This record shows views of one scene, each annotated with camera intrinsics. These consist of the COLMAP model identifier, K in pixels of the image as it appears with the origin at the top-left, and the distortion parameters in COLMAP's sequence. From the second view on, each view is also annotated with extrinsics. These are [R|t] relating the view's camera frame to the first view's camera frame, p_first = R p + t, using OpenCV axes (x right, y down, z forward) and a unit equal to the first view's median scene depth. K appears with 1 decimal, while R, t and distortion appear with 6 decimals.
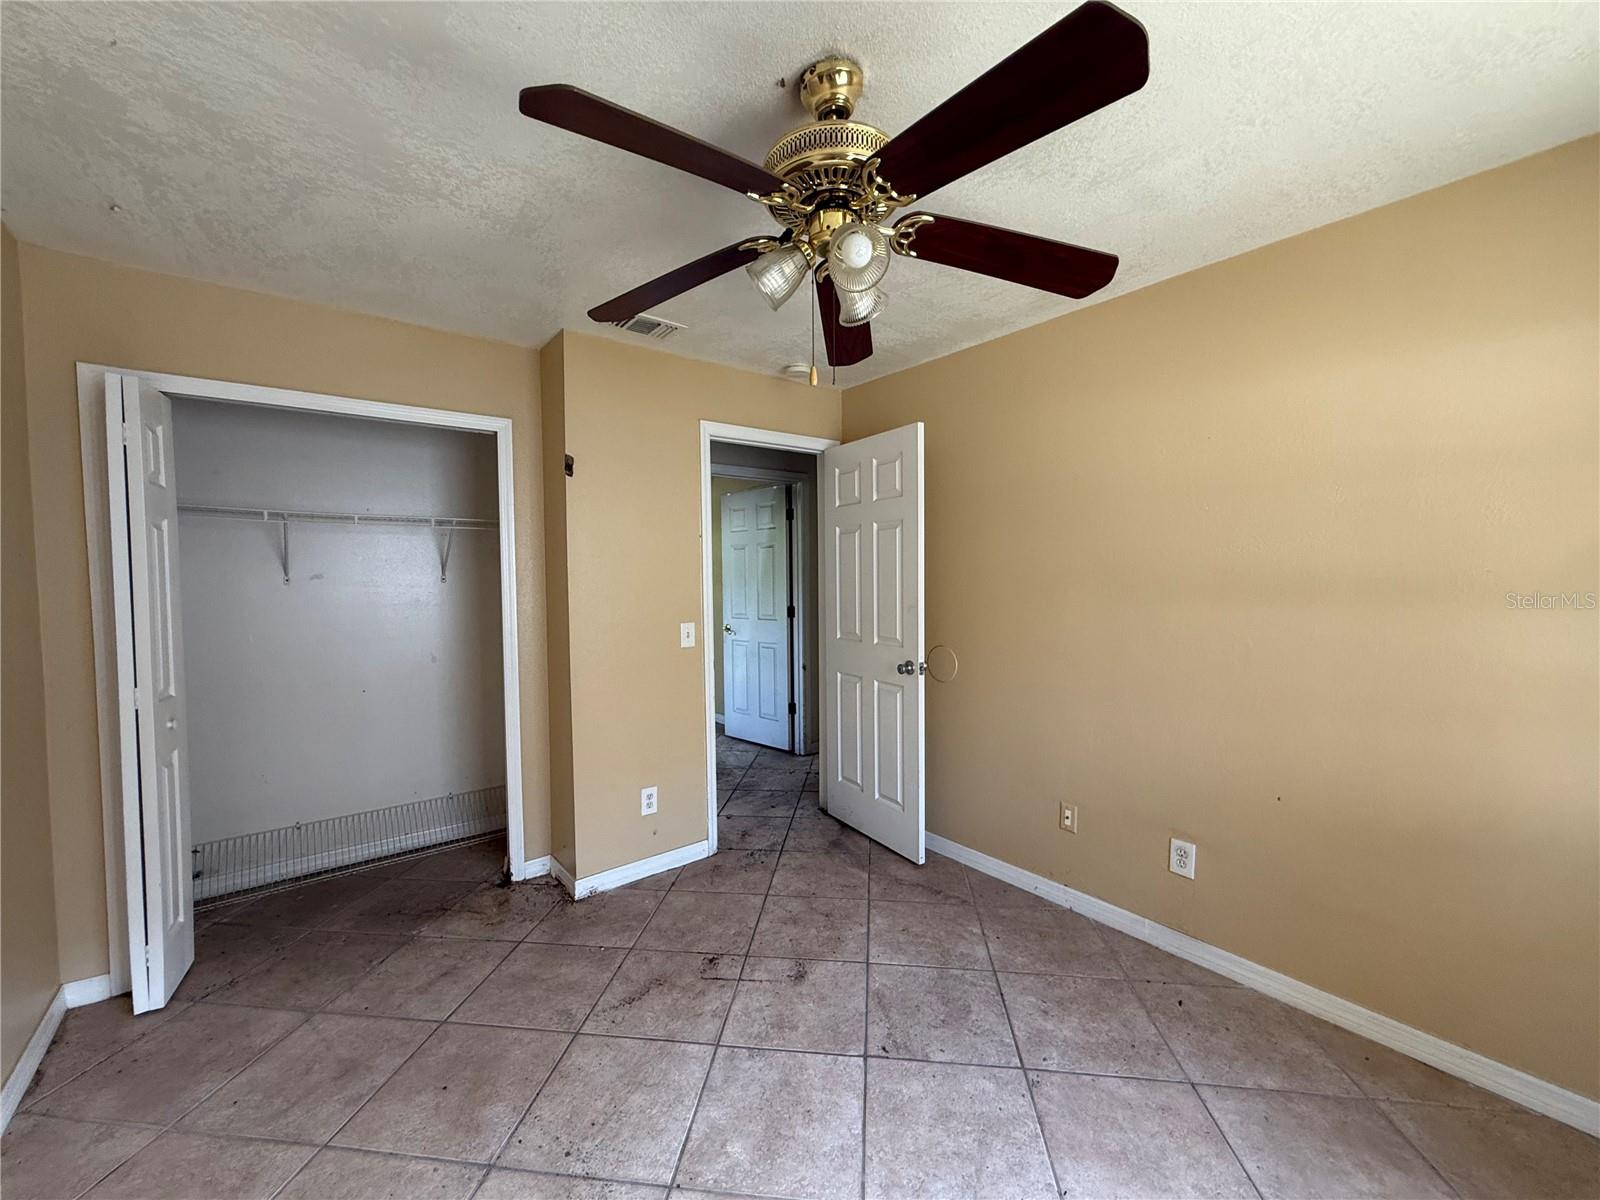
lens RADIAL K [[638.8, 0, 797.6], [0, 638.8, 600.8], [0, 0, 1]] dist [-0.000512, -0.000319]
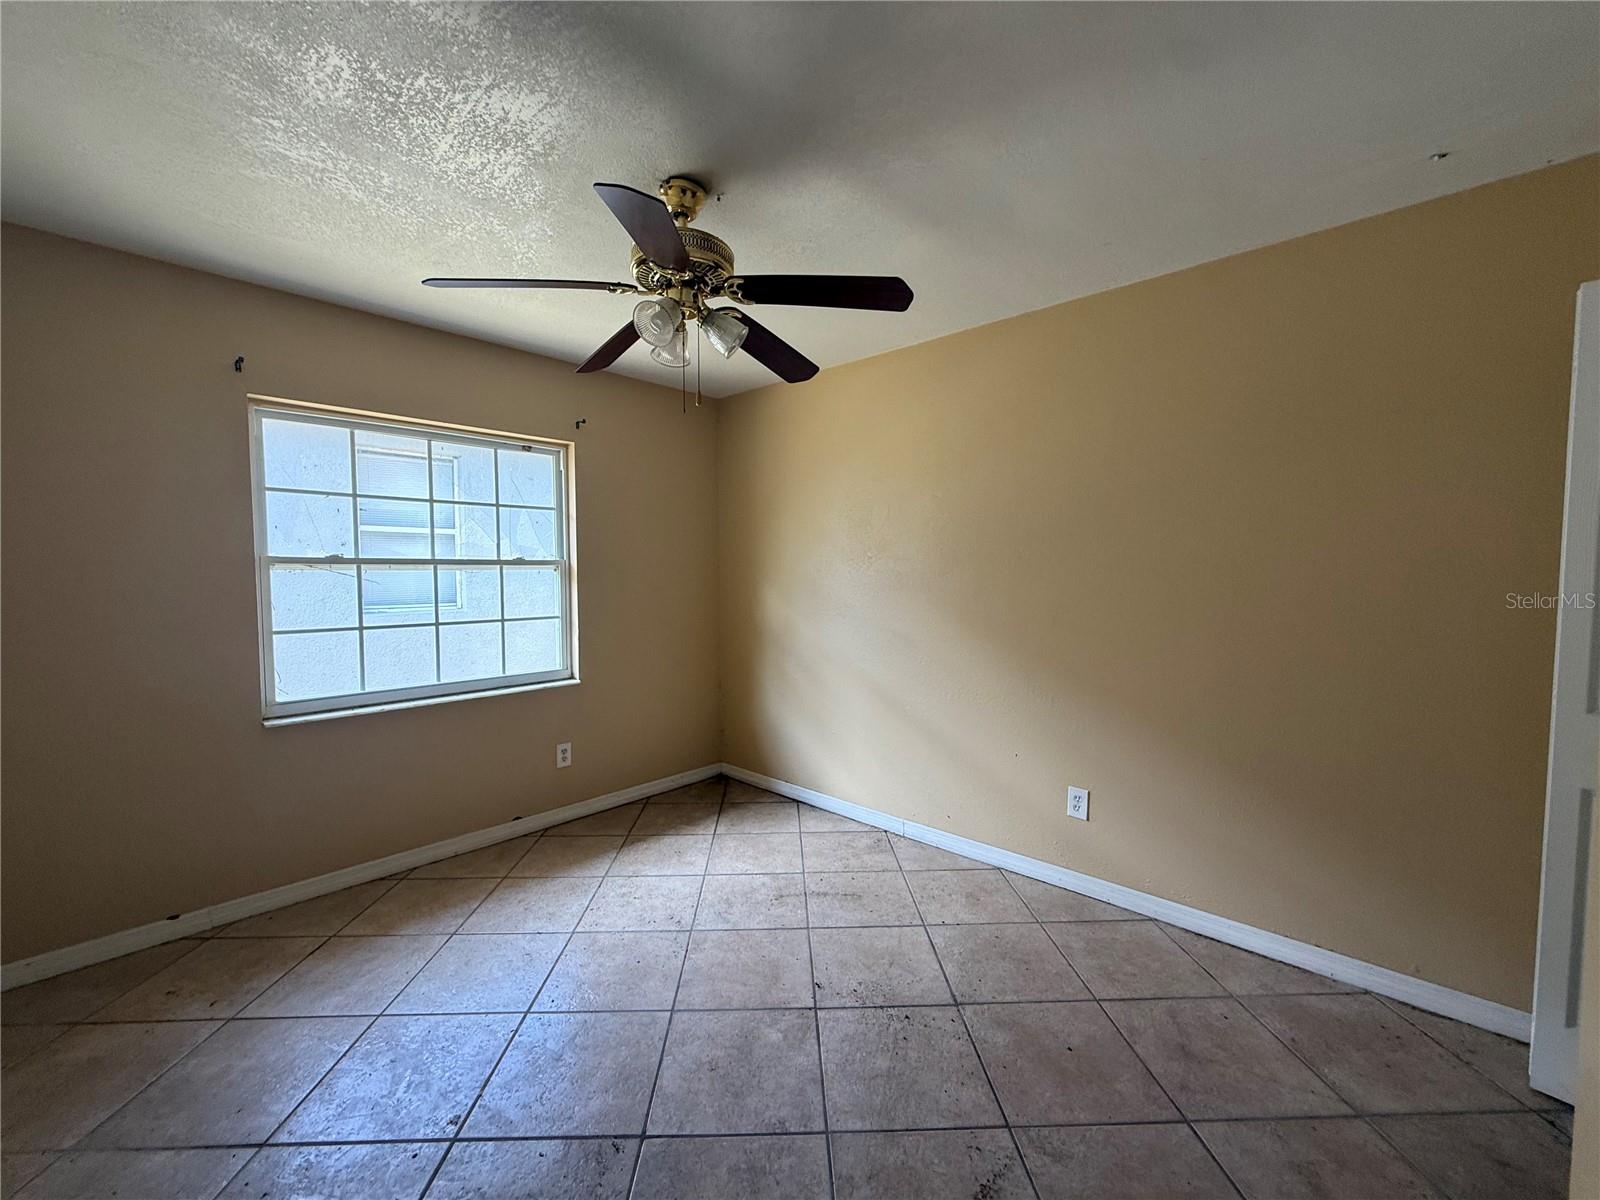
lens RADIAL K [[638.8, 0, 797.6], [0, 638.8, 600.8], [0, 0, 1]] dist [-0.000512, -0.000319]
pose [[-0.988205, 0.016309, -0.152269, 0.025639], [0.002318, 0.995792, 0.091608, -0.050961], [0.153122, 0.090174, -0.984084, 1.928694]]
